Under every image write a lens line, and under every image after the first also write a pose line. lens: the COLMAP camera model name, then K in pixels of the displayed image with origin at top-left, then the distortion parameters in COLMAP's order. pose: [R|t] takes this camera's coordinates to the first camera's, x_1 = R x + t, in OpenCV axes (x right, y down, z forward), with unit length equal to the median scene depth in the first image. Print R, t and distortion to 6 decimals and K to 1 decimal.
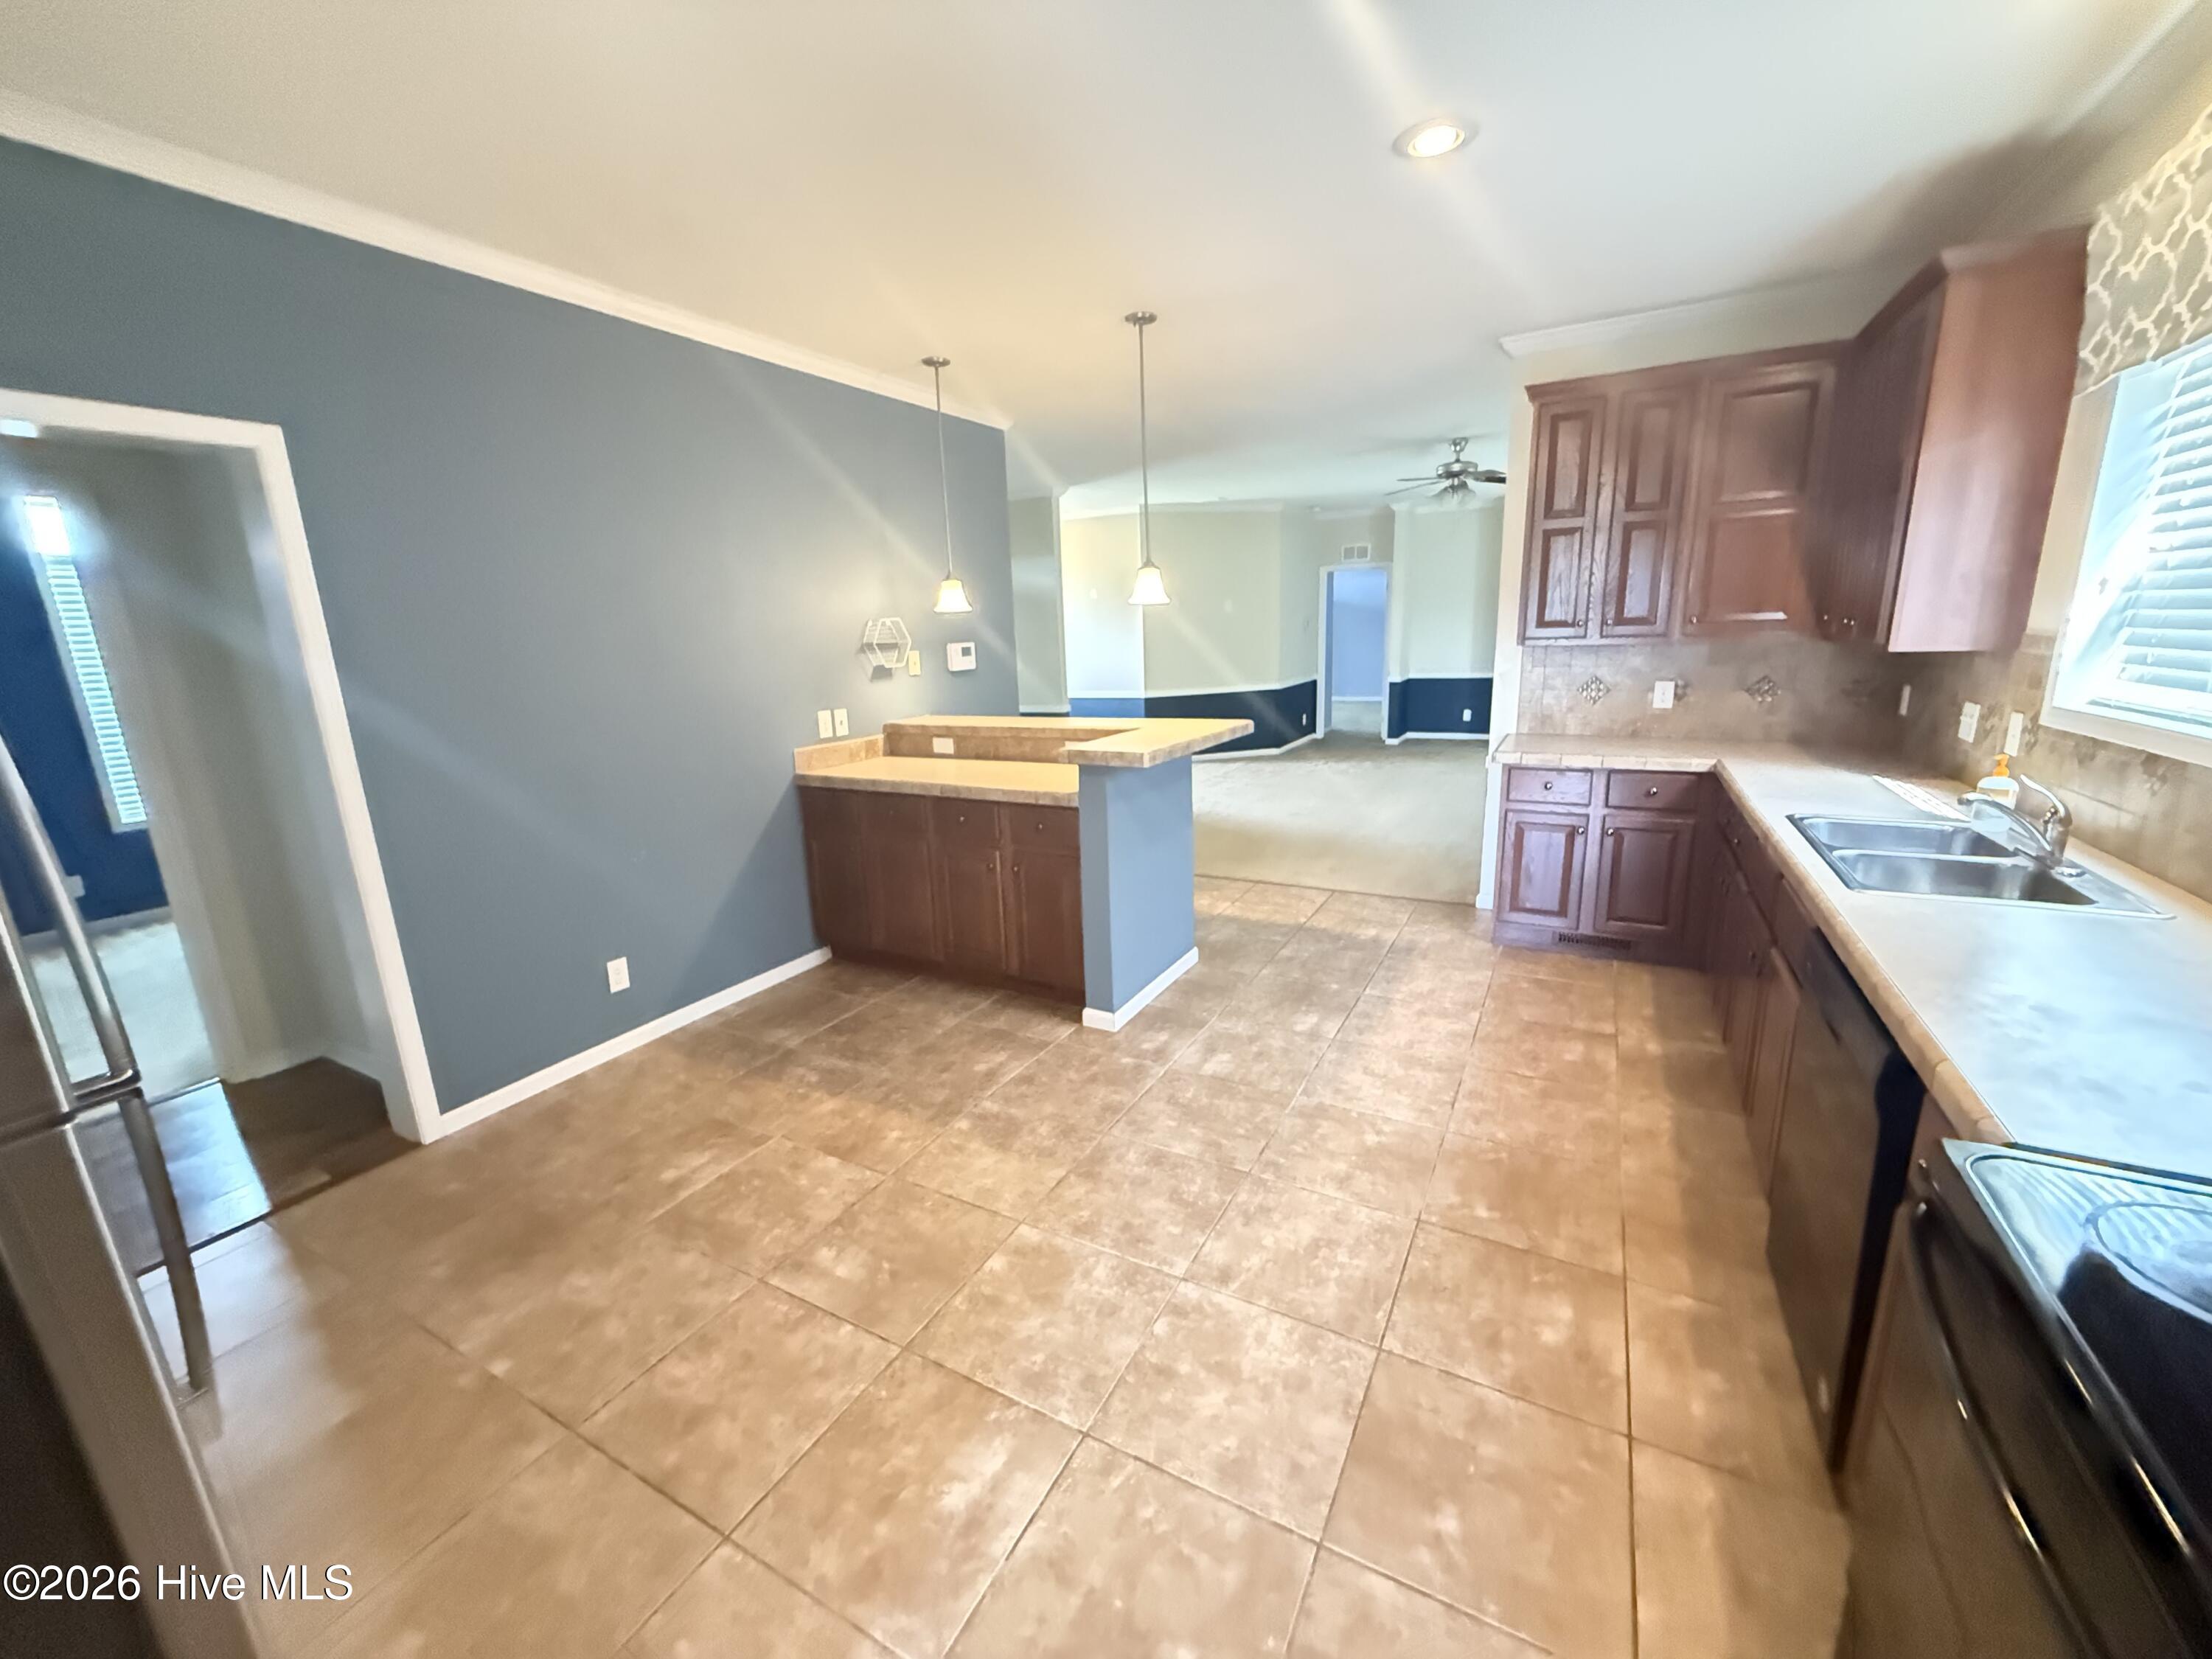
lens RADIAL K [[880.4, 0, 1113.2], [0, 880.4, 820.8], [0, 0, 1]] dist [0.002300, -0.000427]
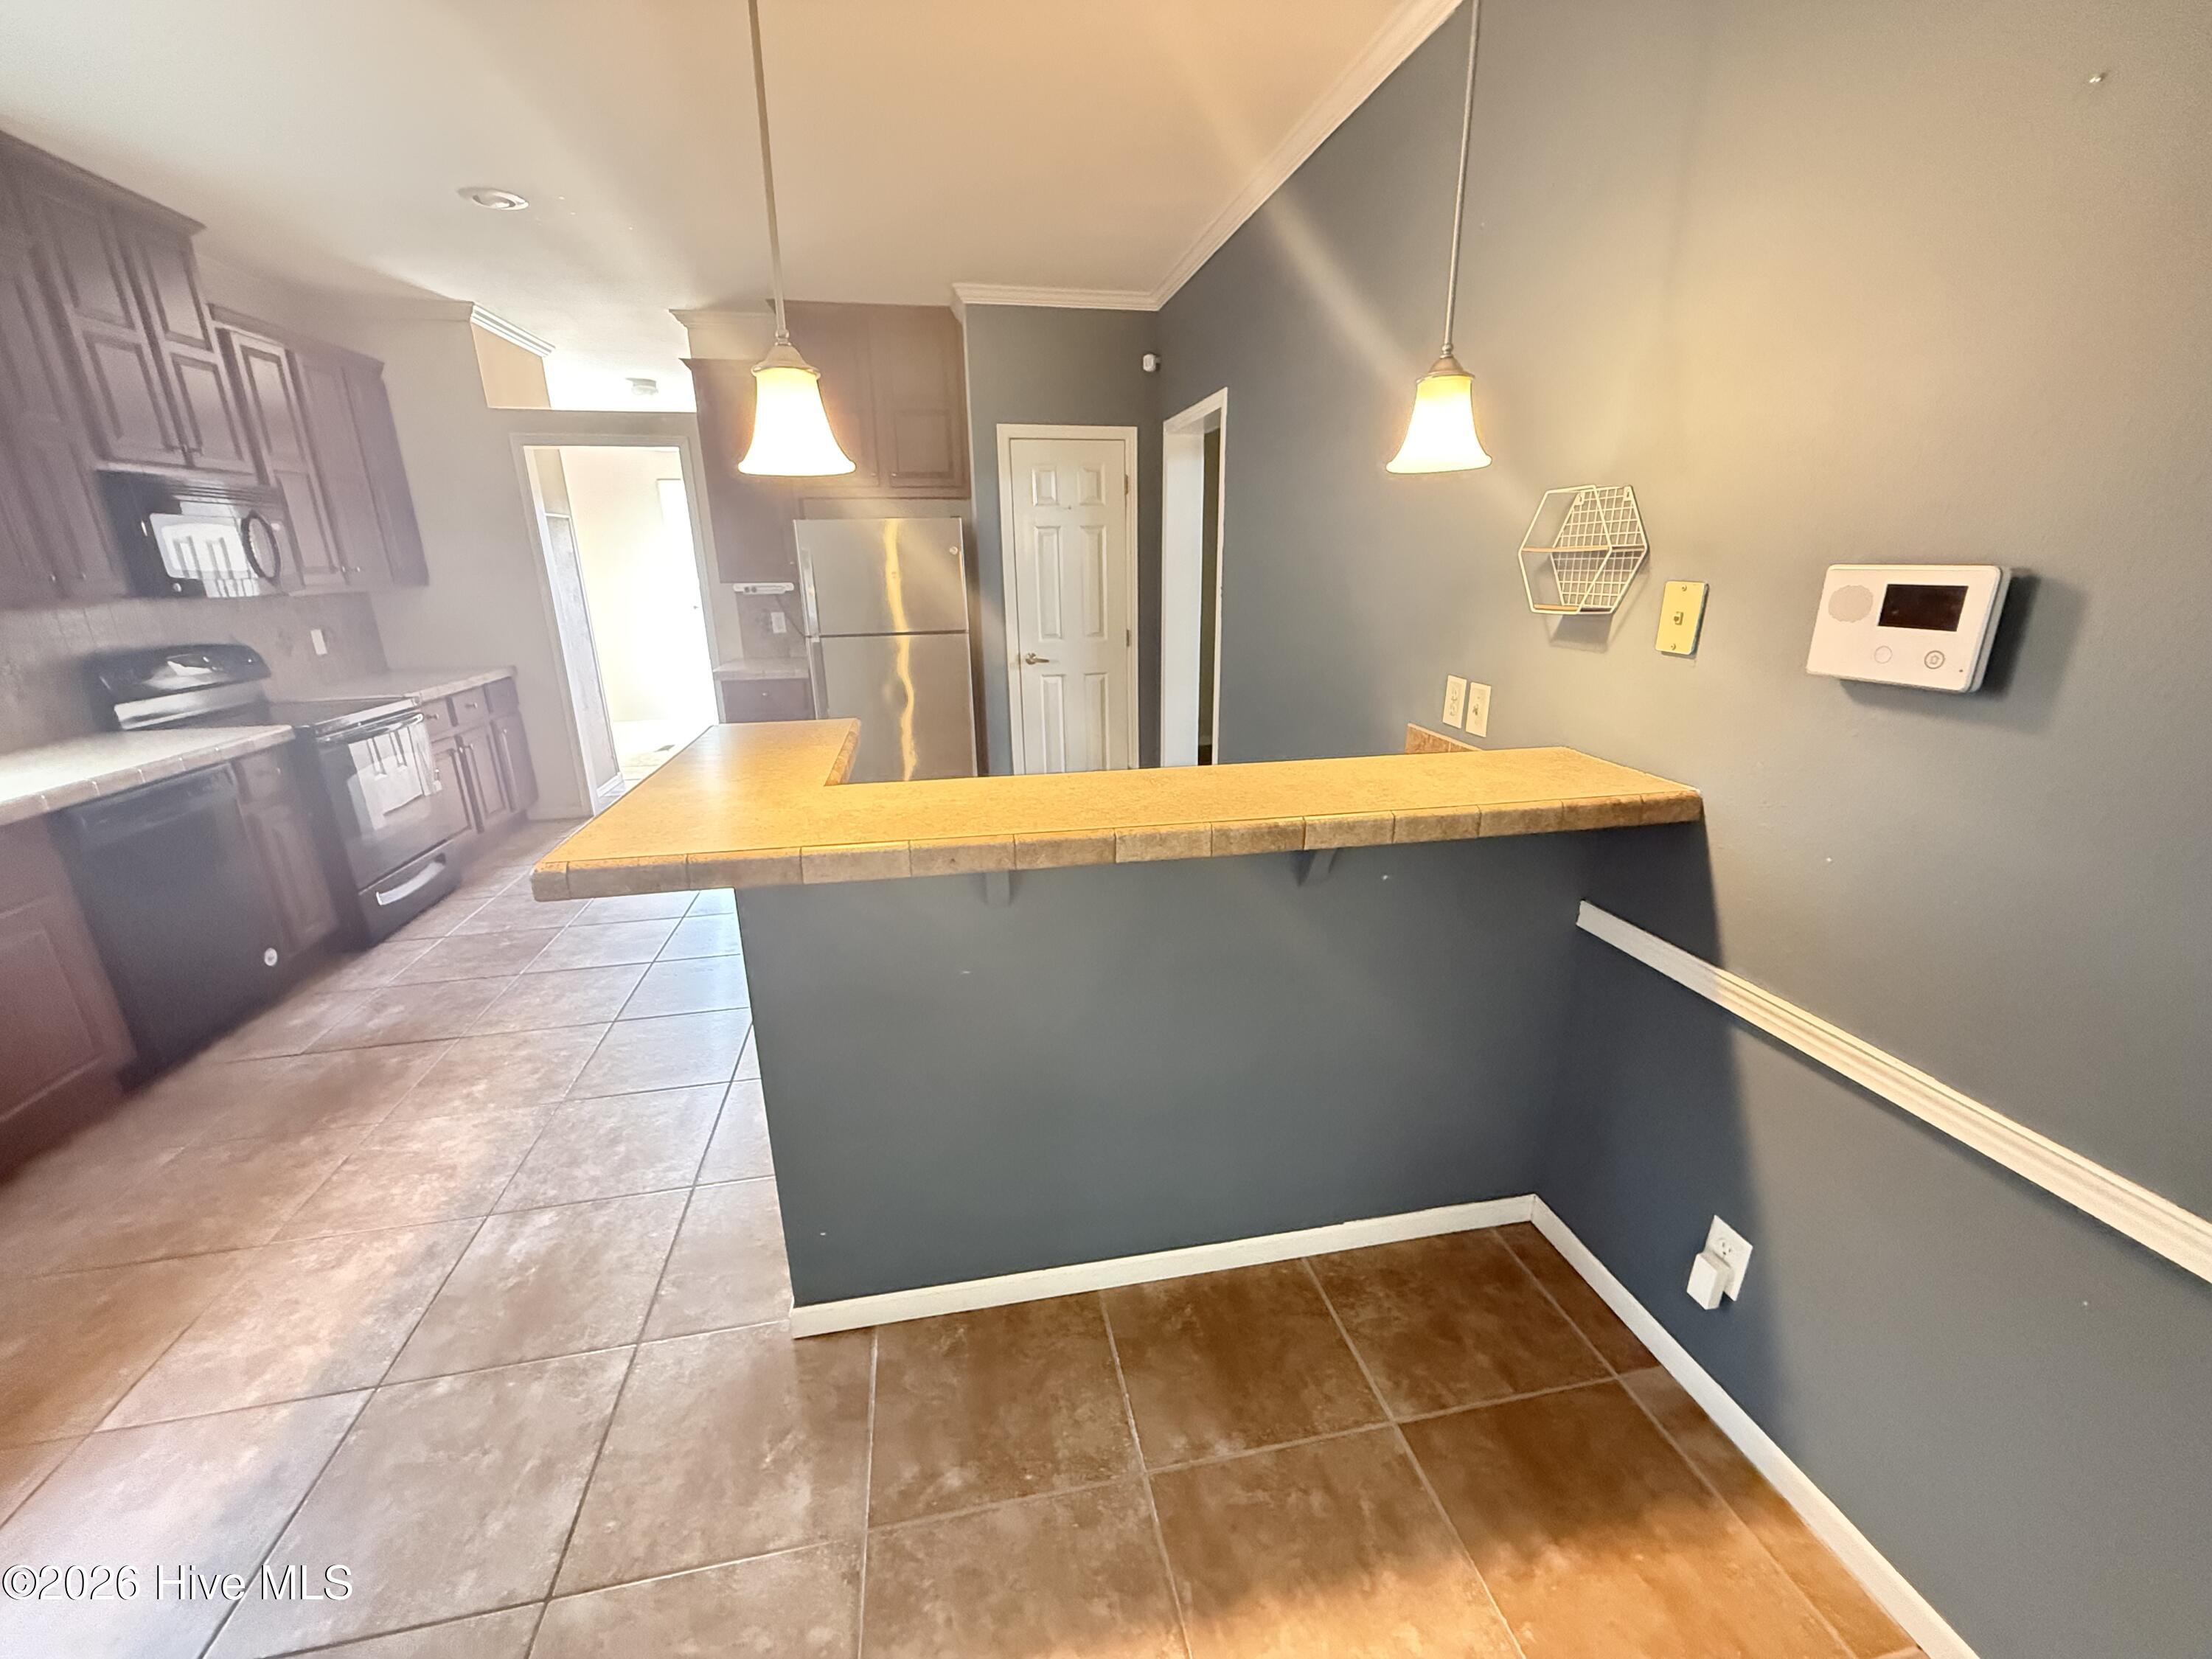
lens RADIAL K [[880.4, 0, 1106.3], [0, 880.4, 829.6], [0, 0, 1]] dist [0.002300, -0.000427]
pose [[-0.768057, 0.235419, -0.595539, 0.243350], [-0.099707, 0.874671, 0.474351, -0.386076], [0.632572, 0.423708, -0.648324, 1.749741]]
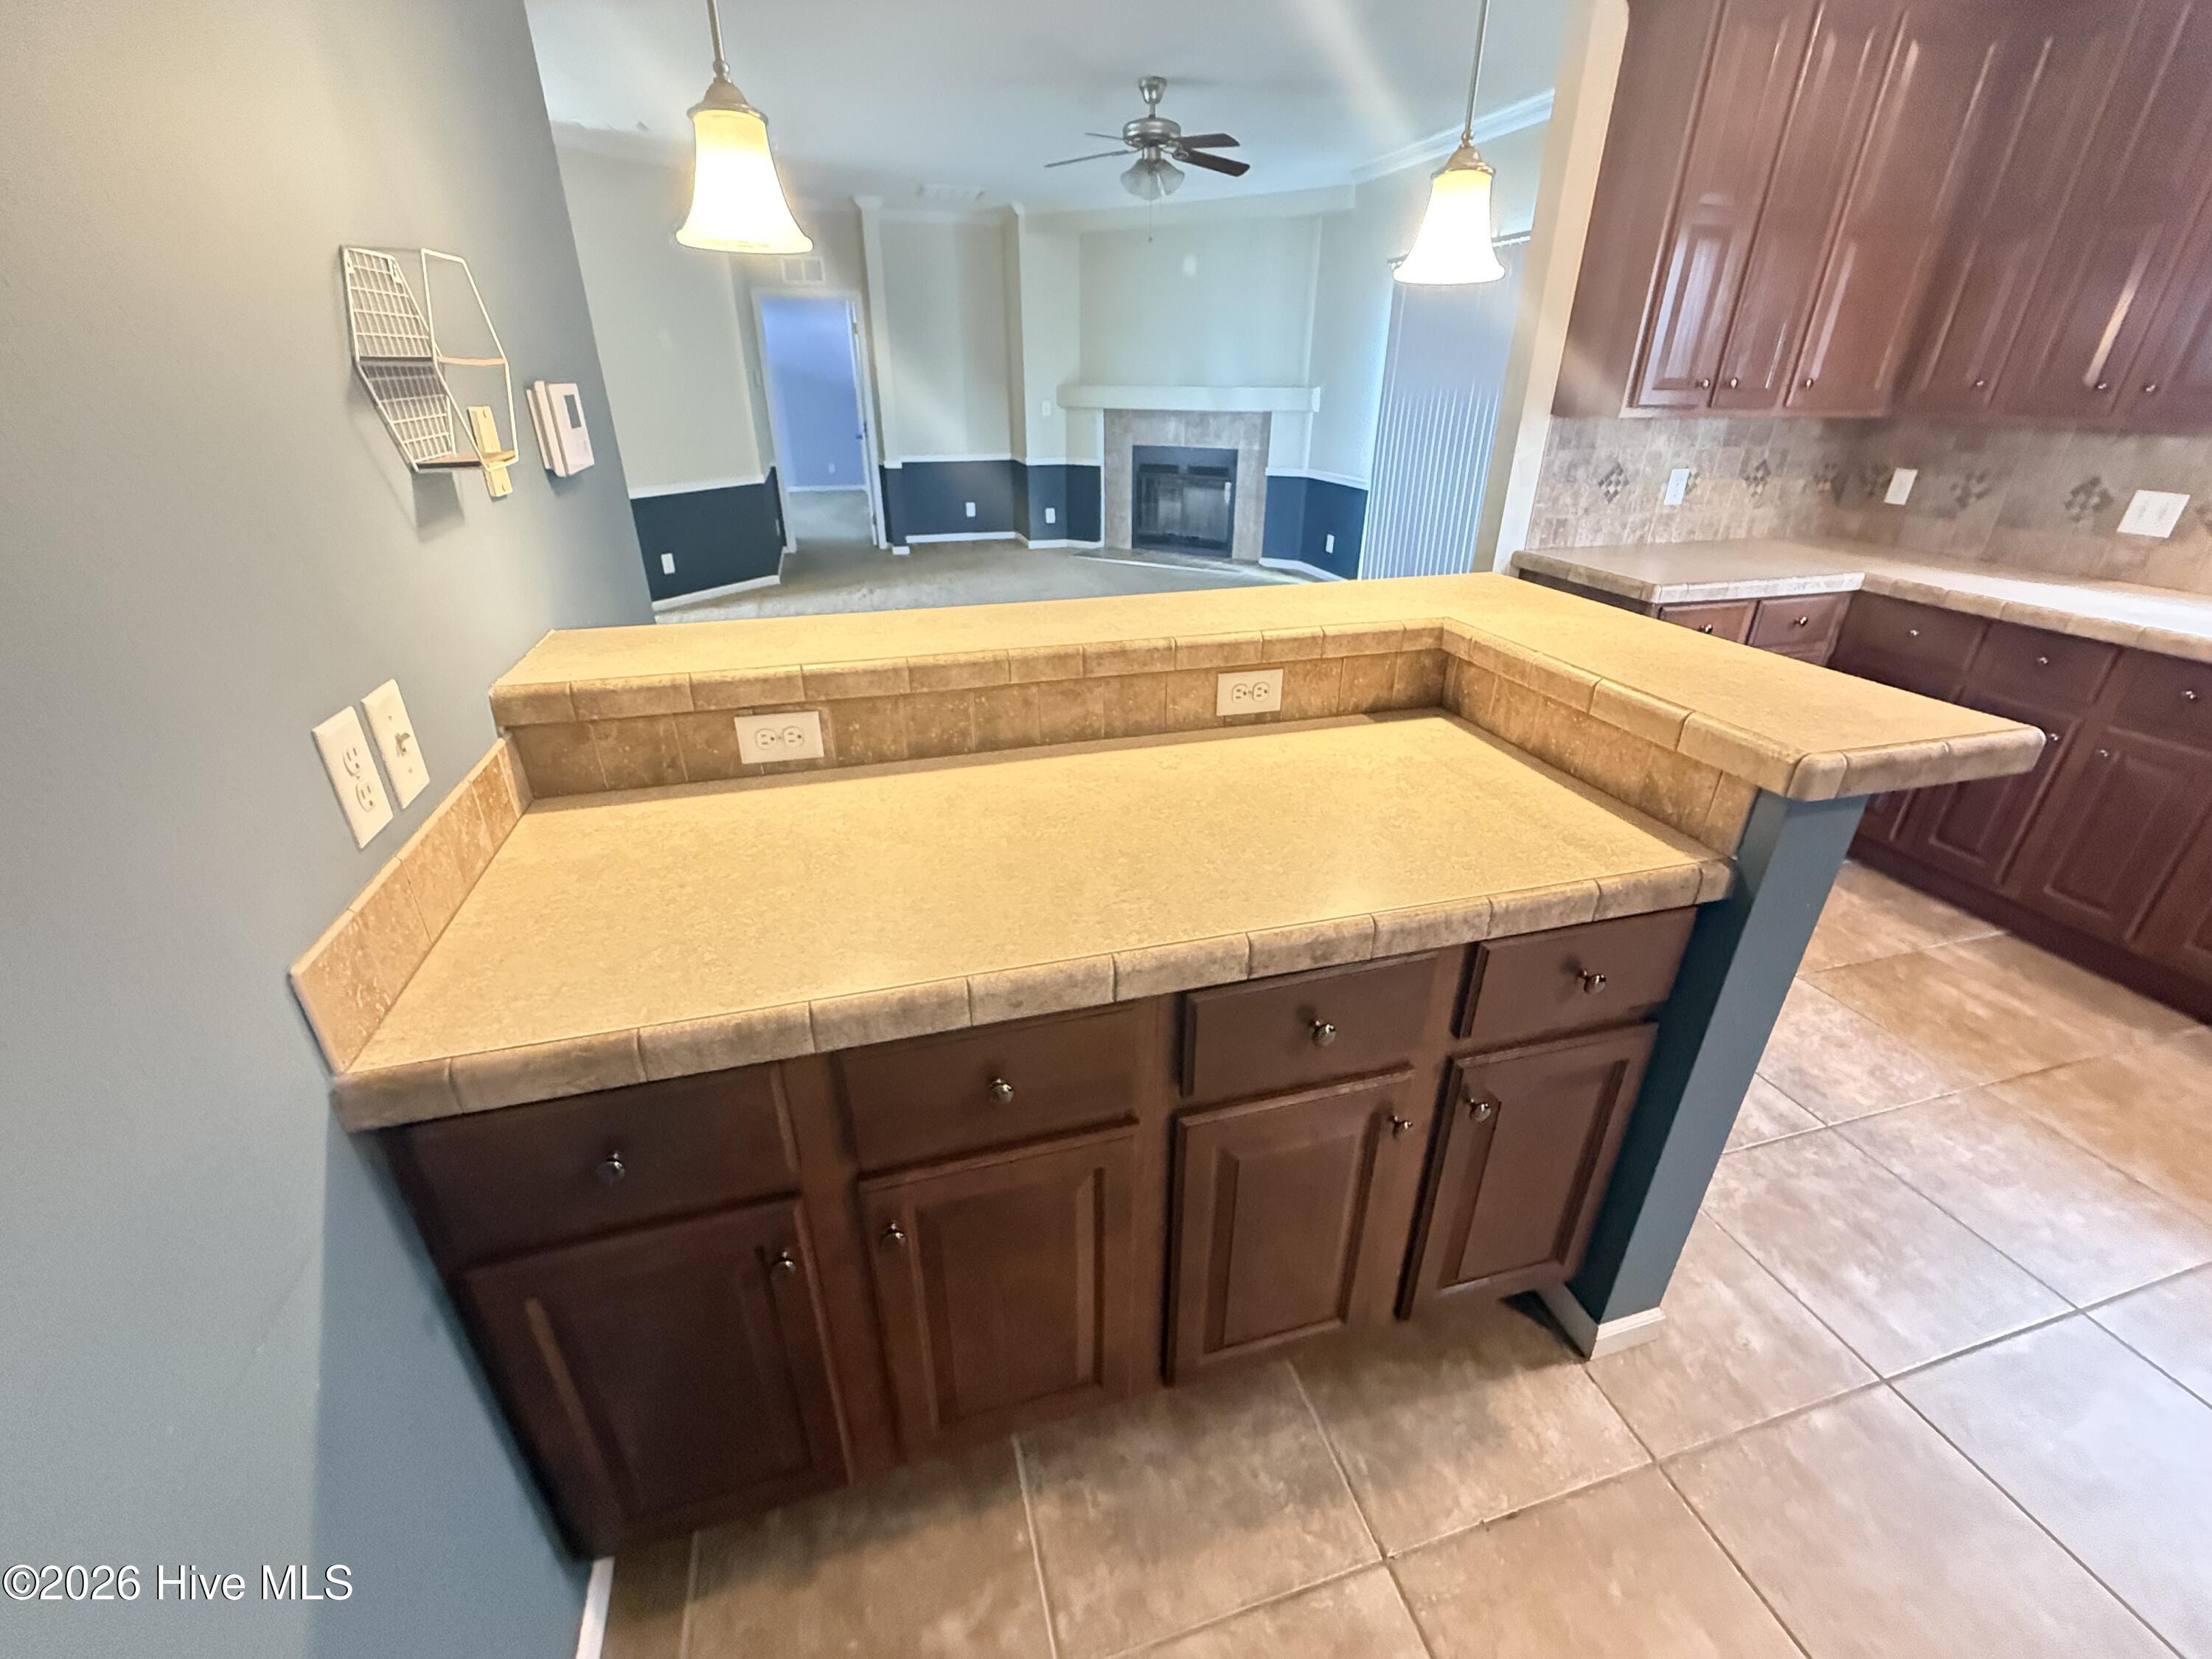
lens RADIAL K [[880.4, 0, 1095.3], [0, 880.4, 832.7], [0, 0, 1]] dist [0.002300, -0.000427]
pose [[0.715562, -0.283200, 0.638567, -0.473831], [0.123038, 0.950938, 0.283862, -0.188534], [-0.687628, -0.124553, 0.715300, 1.037360]]
